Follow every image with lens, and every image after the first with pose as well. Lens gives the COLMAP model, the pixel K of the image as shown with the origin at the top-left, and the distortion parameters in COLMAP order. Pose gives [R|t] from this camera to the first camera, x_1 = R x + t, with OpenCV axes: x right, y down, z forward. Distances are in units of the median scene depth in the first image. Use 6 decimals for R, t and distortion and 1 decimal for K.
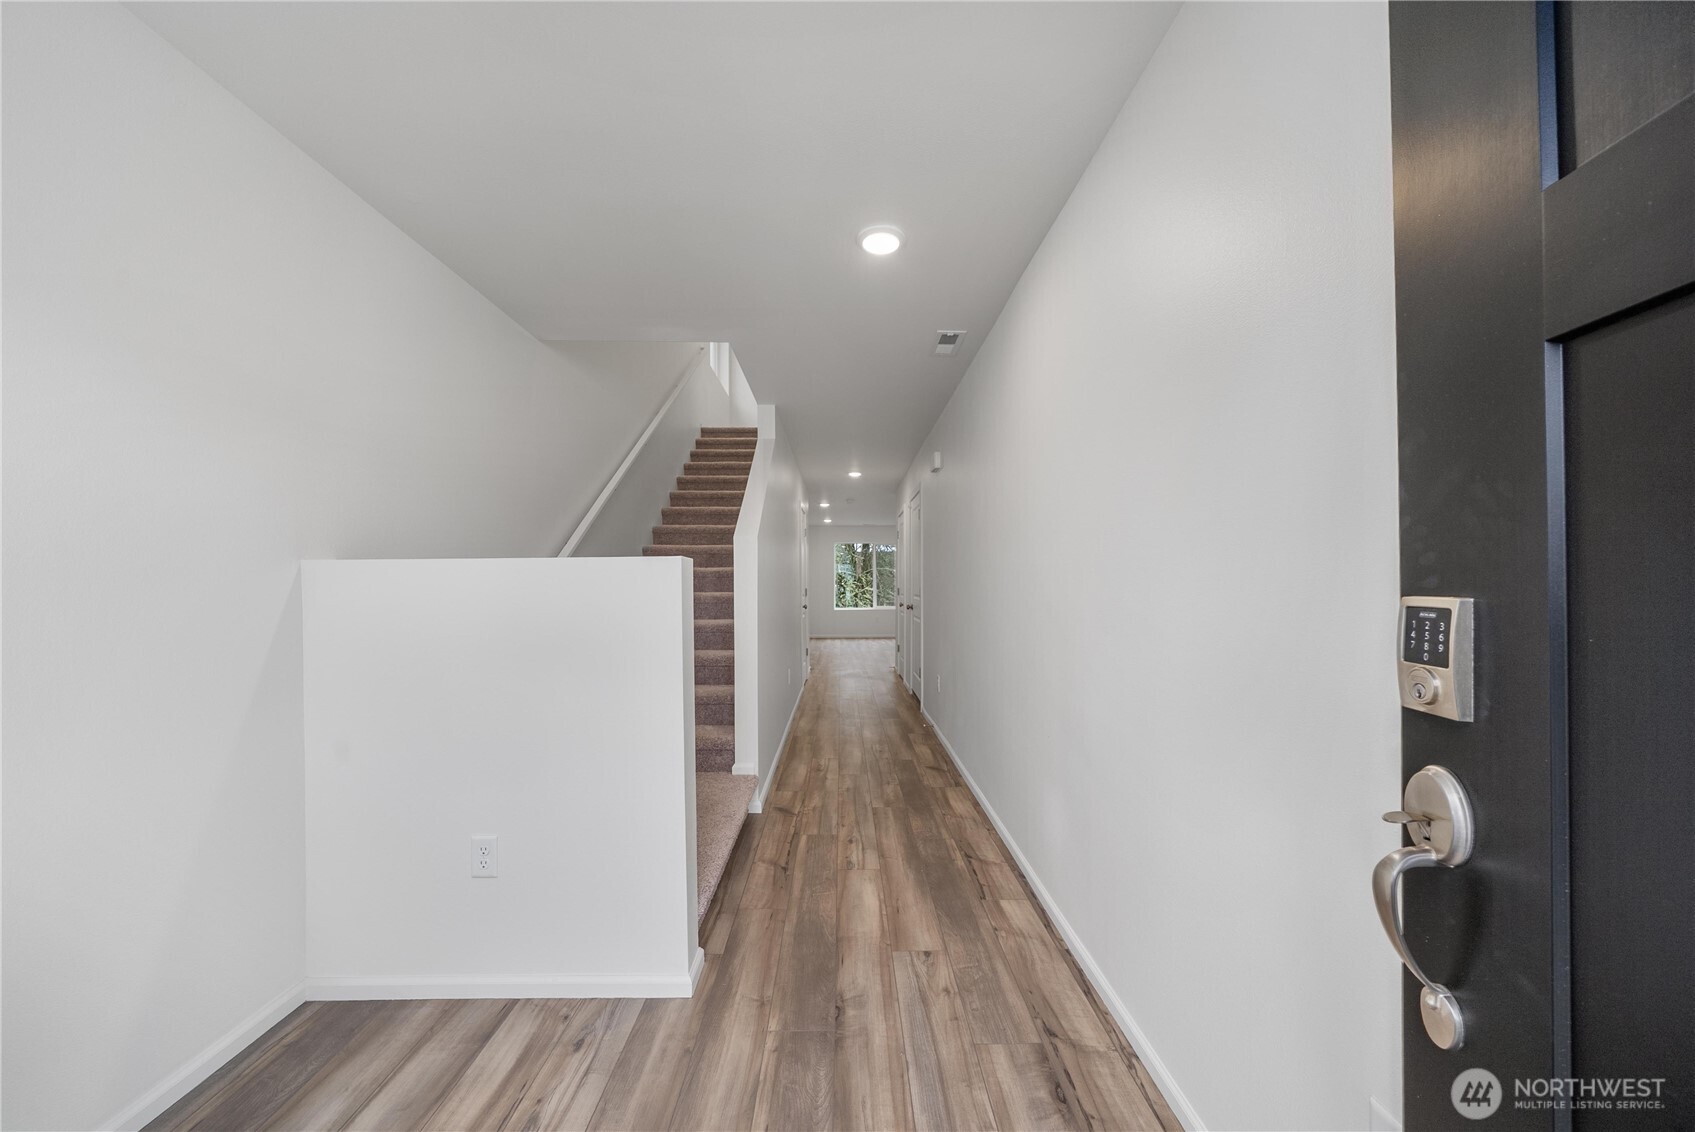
lens RADIAL K [[583.9, 0, 849.5], [0, 583.9, 558.1], [0, 0, 1]] dist [-0.005334, 0.000005]
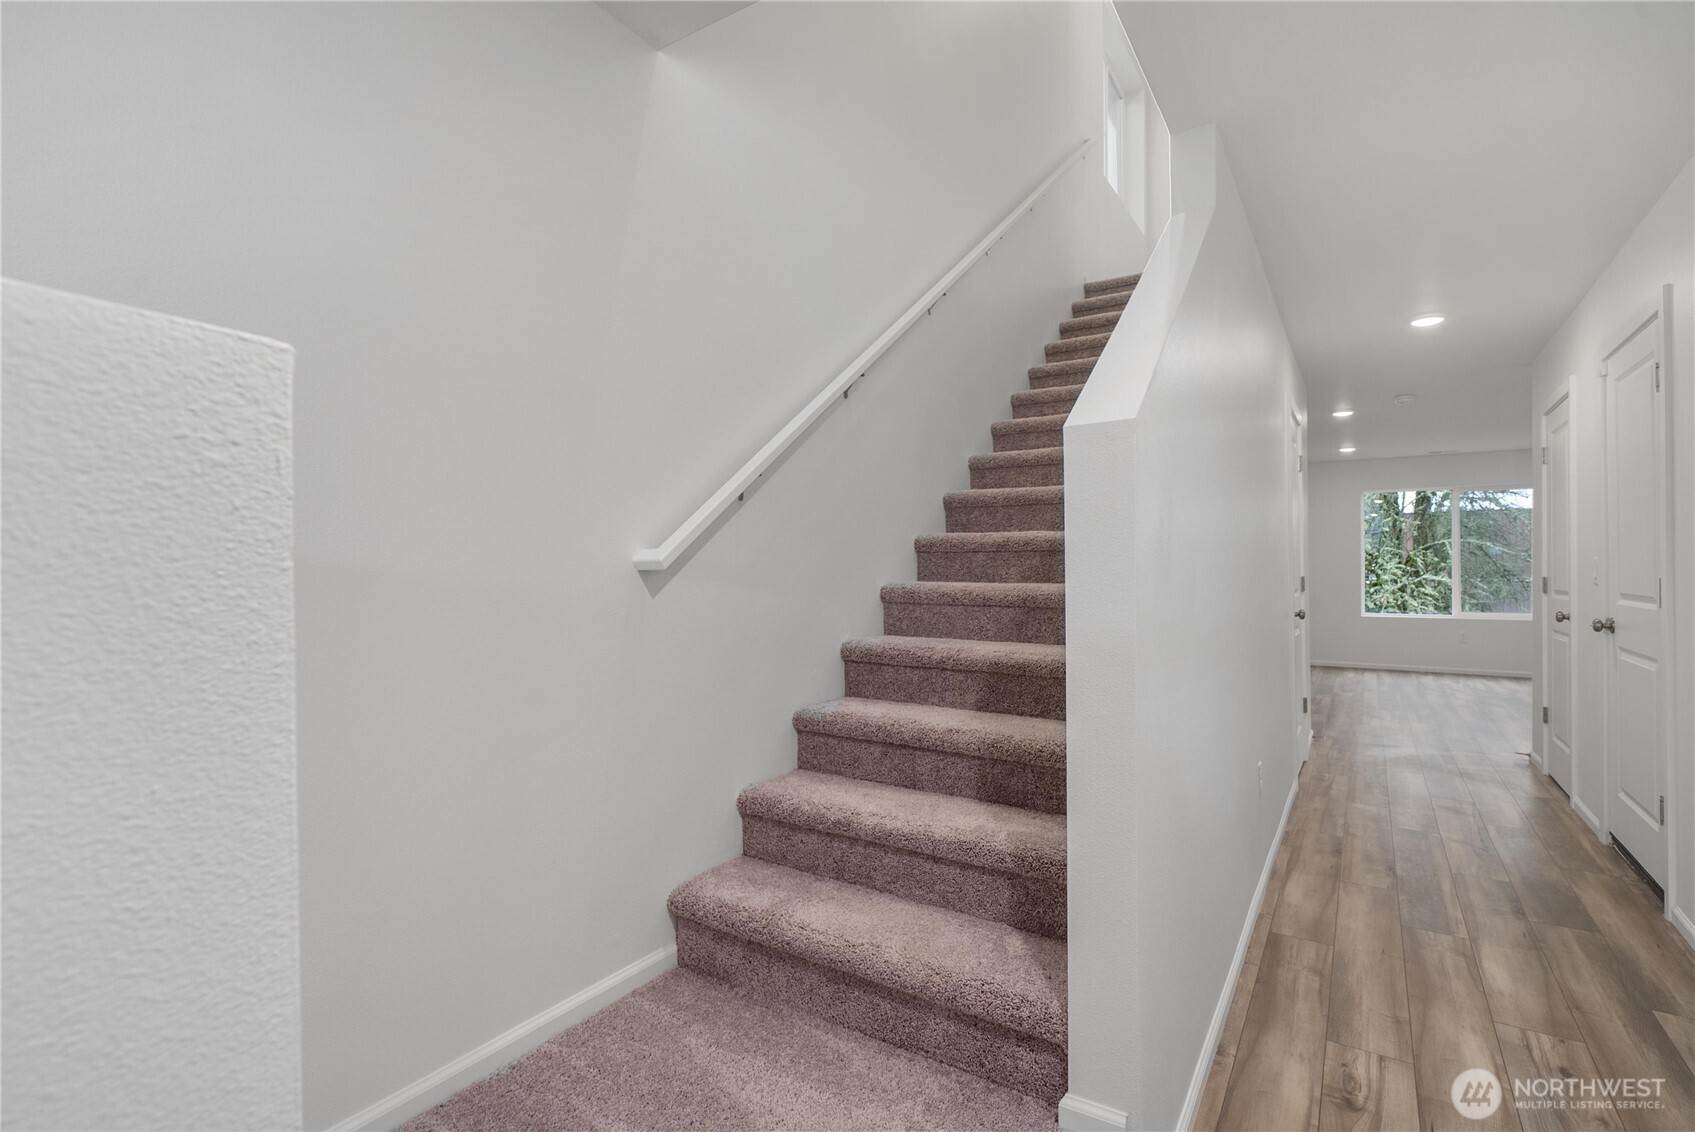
lens RADIAL K [[810.1, 0, 847.5], [0, 810.1, 566.0], [0, 0, 1]] dist [0.000581, 0.000003]
pose [[0.834202, 0.001675, -0.551456, -0.017927], [0.021339, 0.999148, 0.035315, 0.011092], [0.551046, -0.041227, 0.833456, 0.221290]]
